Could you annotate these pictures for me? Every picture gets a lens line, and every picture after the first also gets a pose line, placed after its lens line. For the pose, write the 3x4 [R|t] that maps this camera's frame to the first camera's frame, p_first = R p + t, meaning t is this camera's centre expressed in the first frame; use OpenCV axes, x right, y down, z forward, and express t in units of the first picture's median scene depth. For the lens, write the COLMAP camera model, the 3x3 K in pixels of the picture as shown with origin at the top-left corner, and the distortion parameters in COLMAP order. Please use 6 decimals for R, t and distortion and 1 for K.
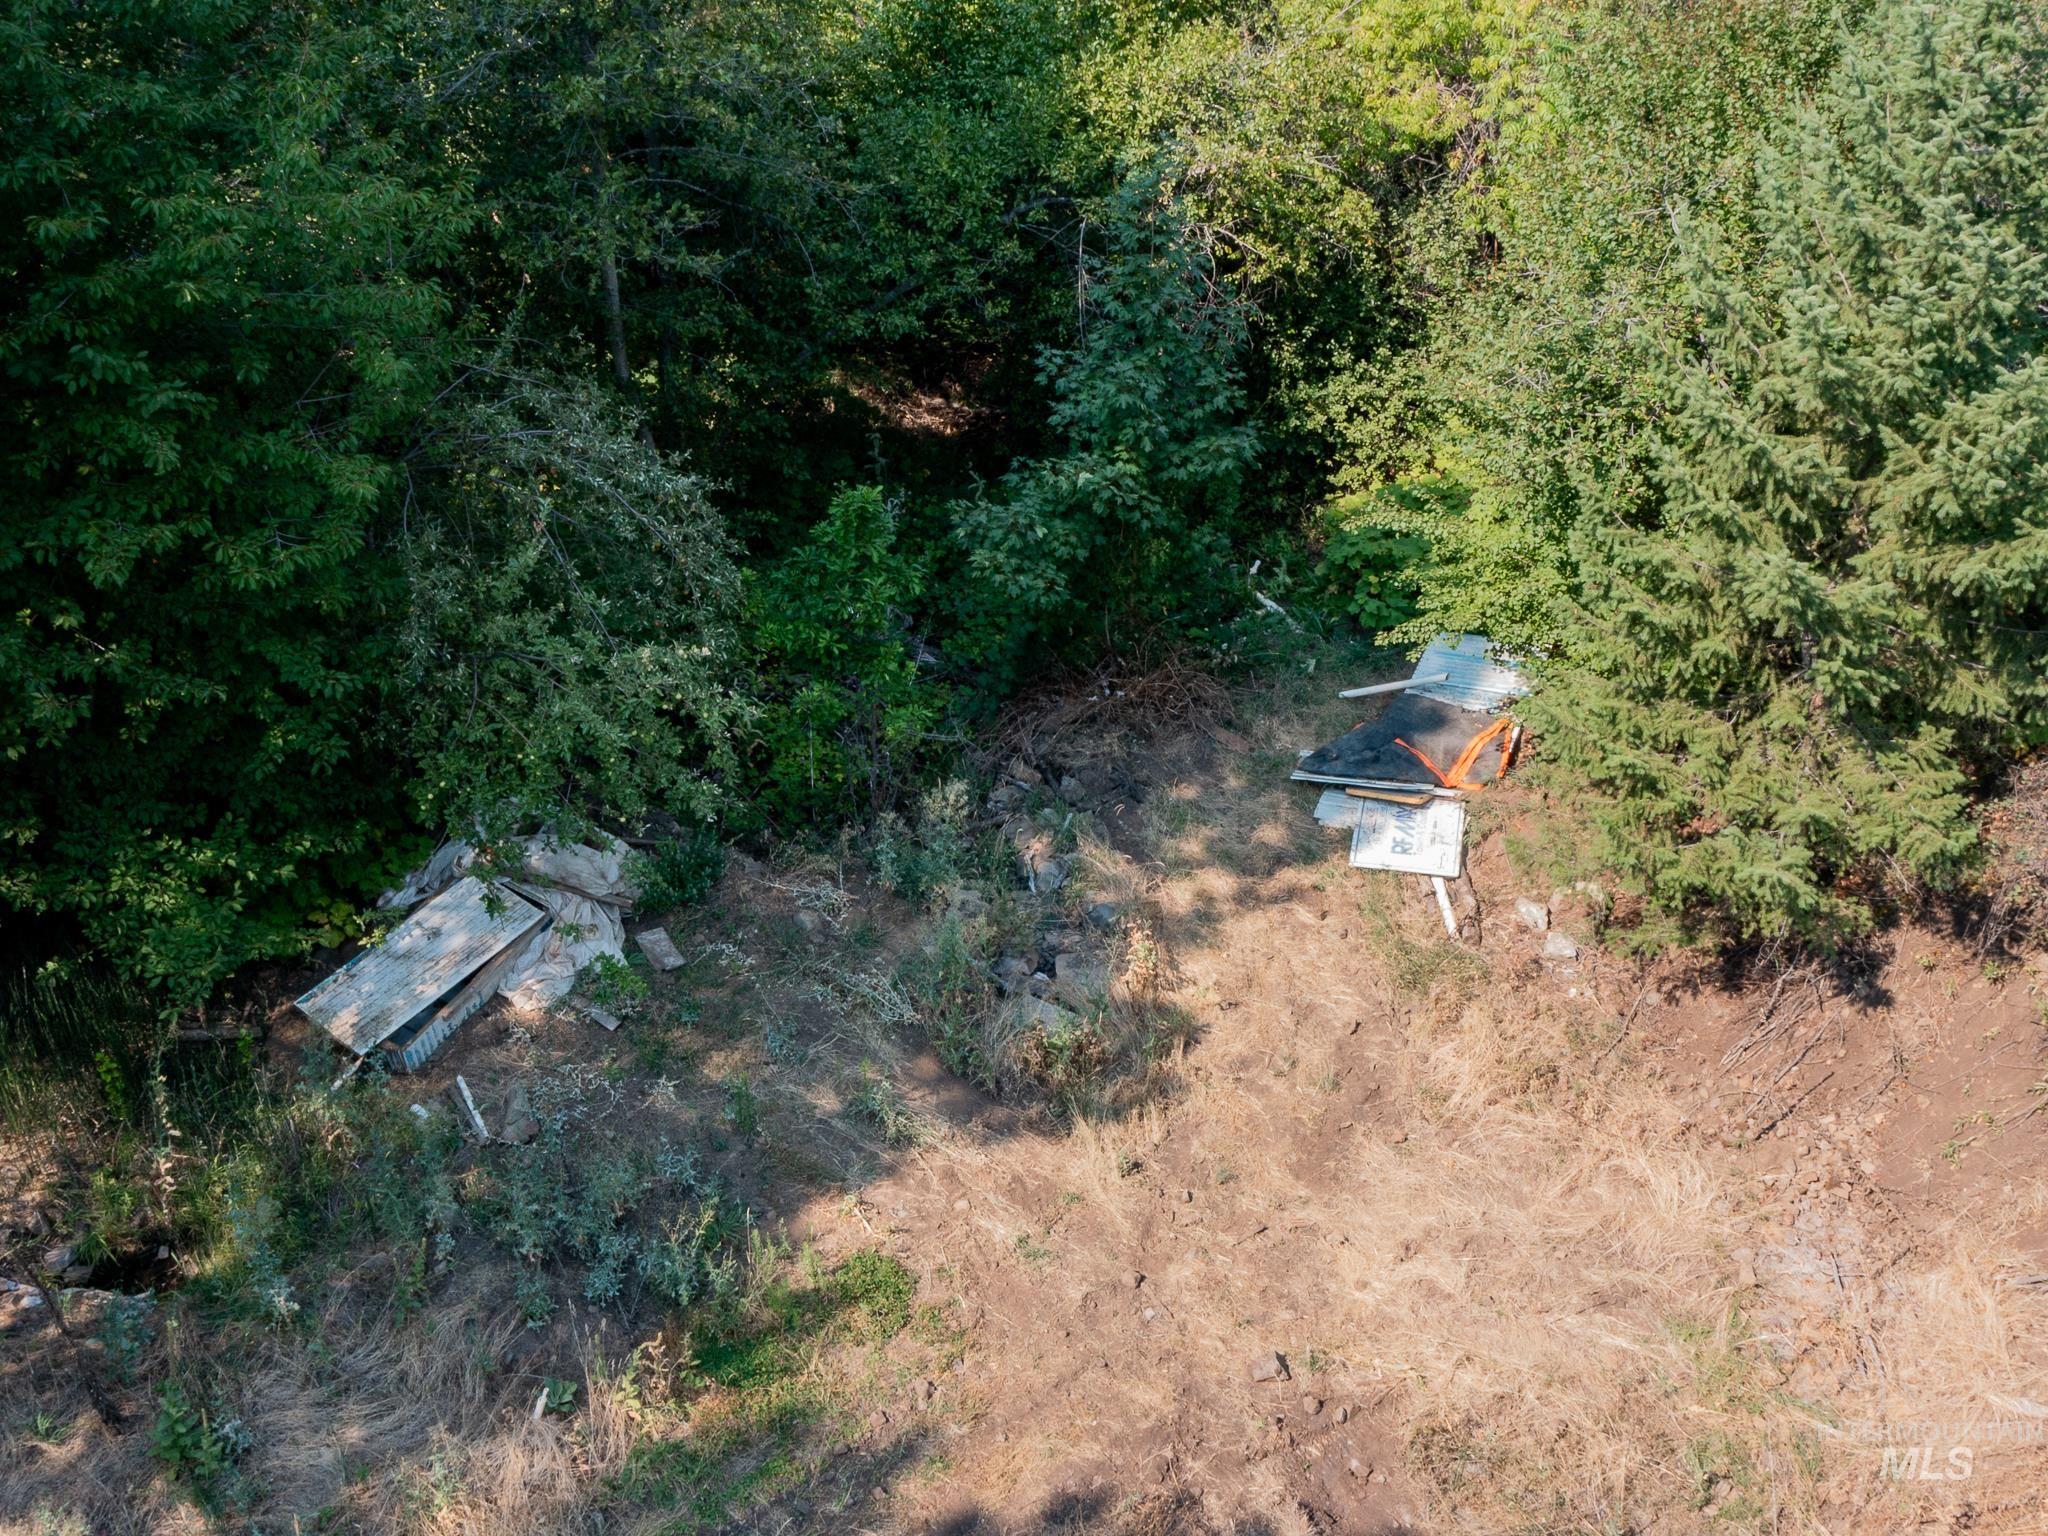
lens RADIAL K [[2210.7, 0, 1072.4], [0, 2210.7, 768.0], [0, 0, 1]] dist [-0.017941, -0.020696]
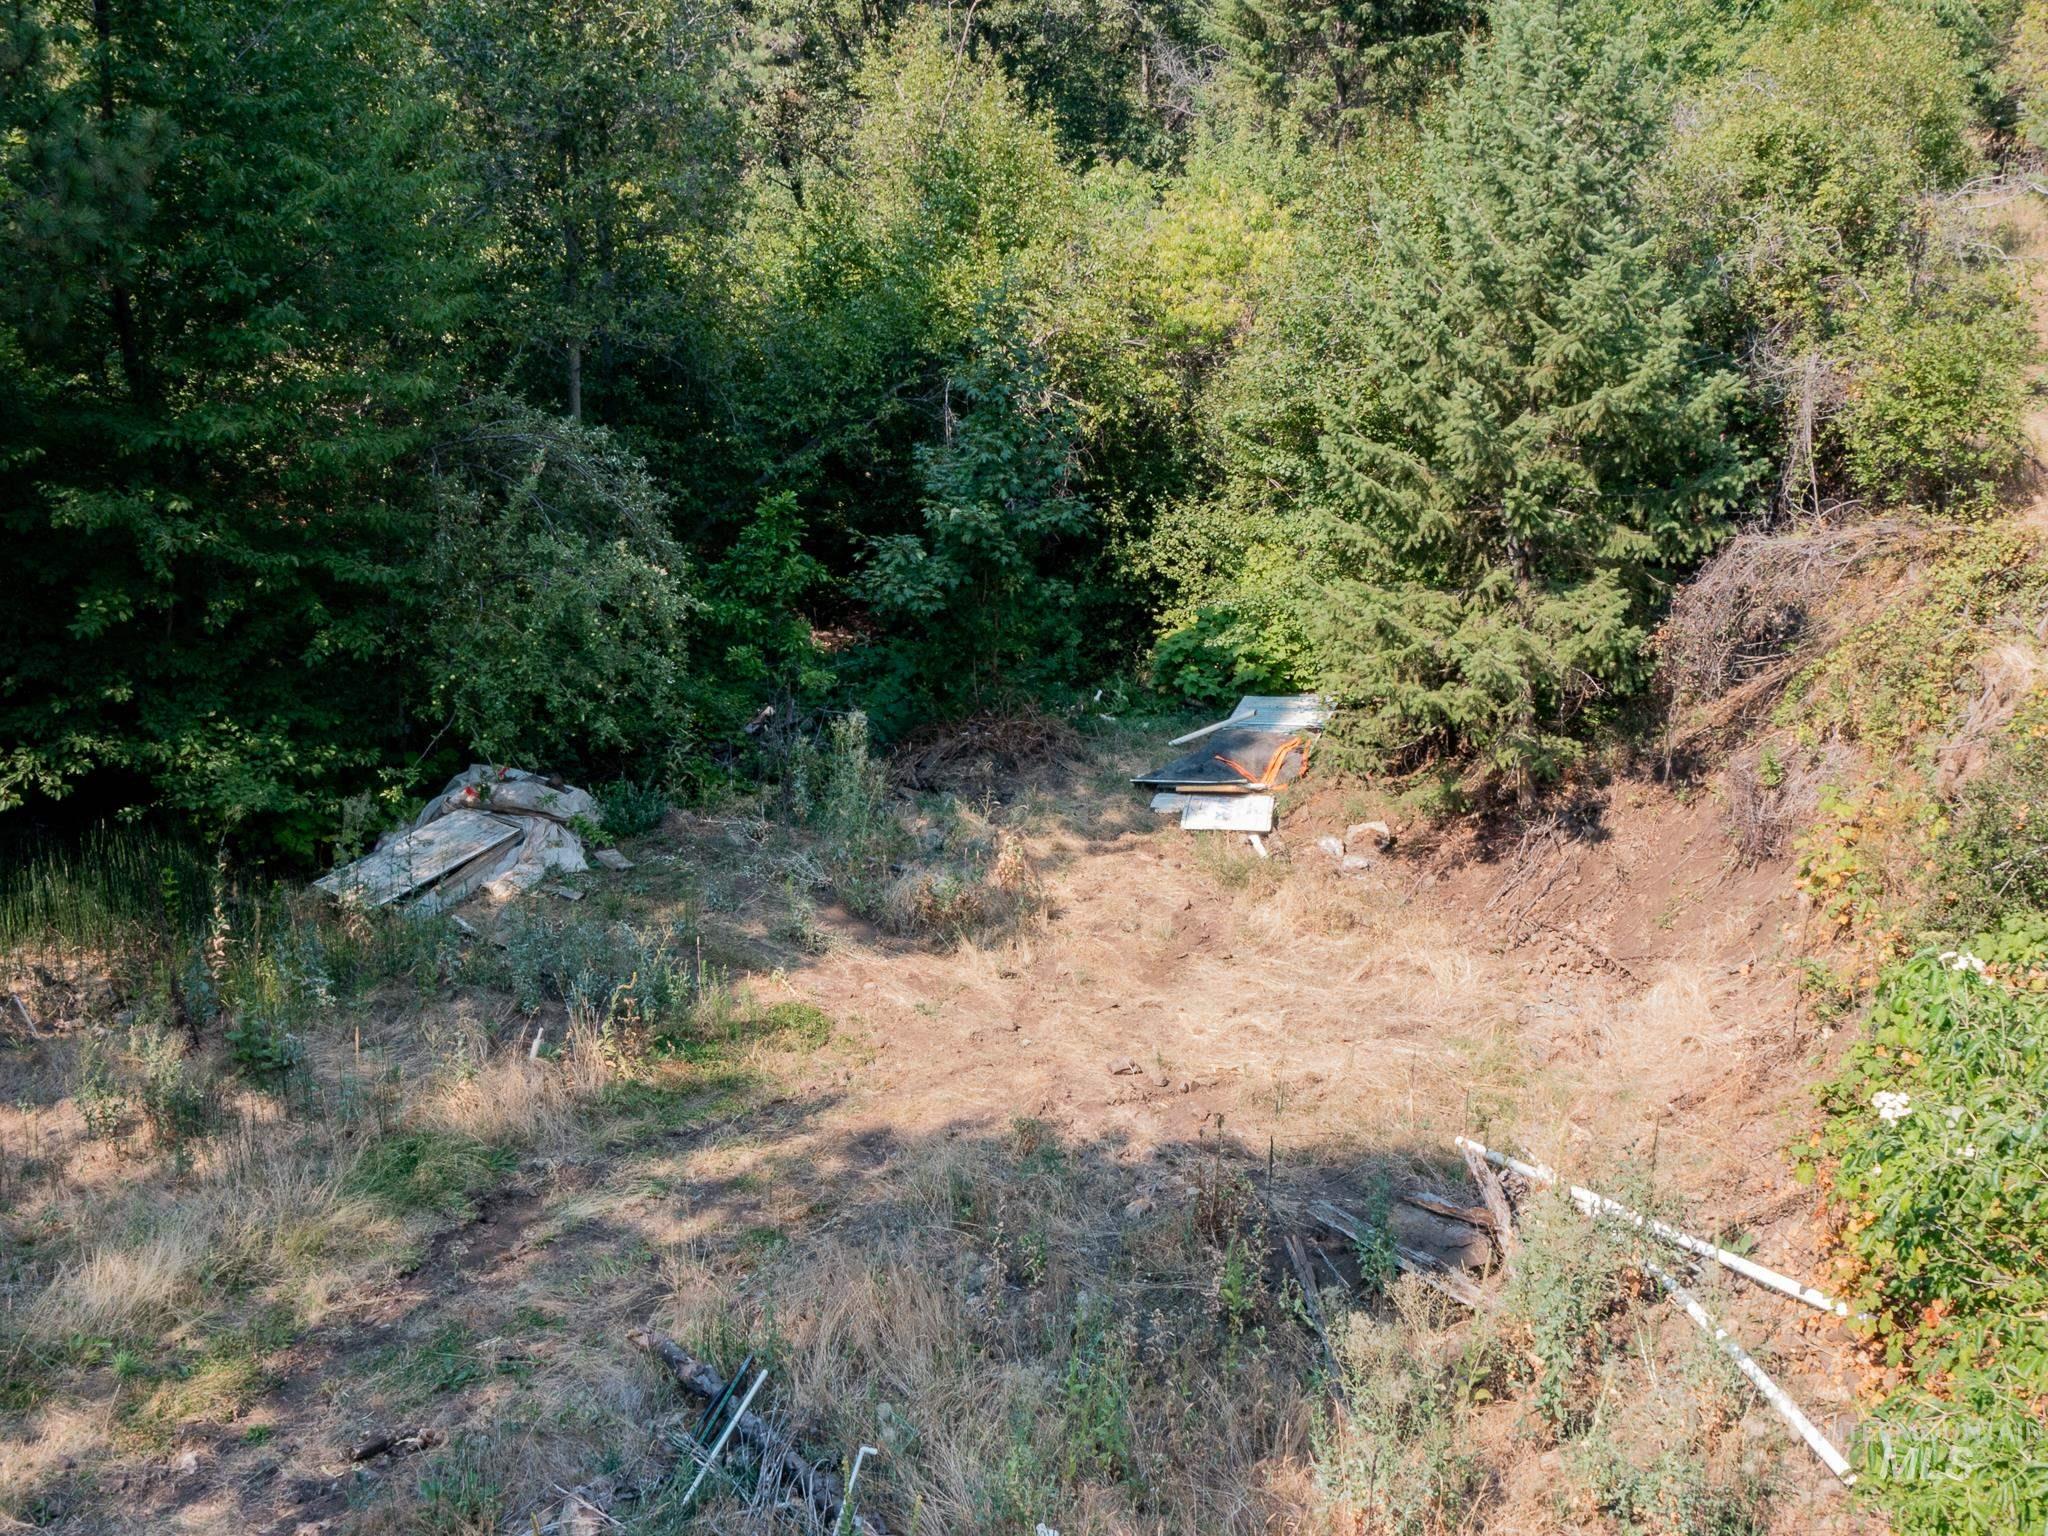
lens RADIAL K [[2244.1, 0, 1024.0], [0, 2244.1, 768.0], [0, 0, 1]] dist [-0.033722, 0.030373]
pose [[0.998836, -0.021607, 0.043116, -0.013949], [0.033030, 0.957920, -0.285129, 0.393436], [-0.035141, 0.286221, 0.957519, -0.200706]]
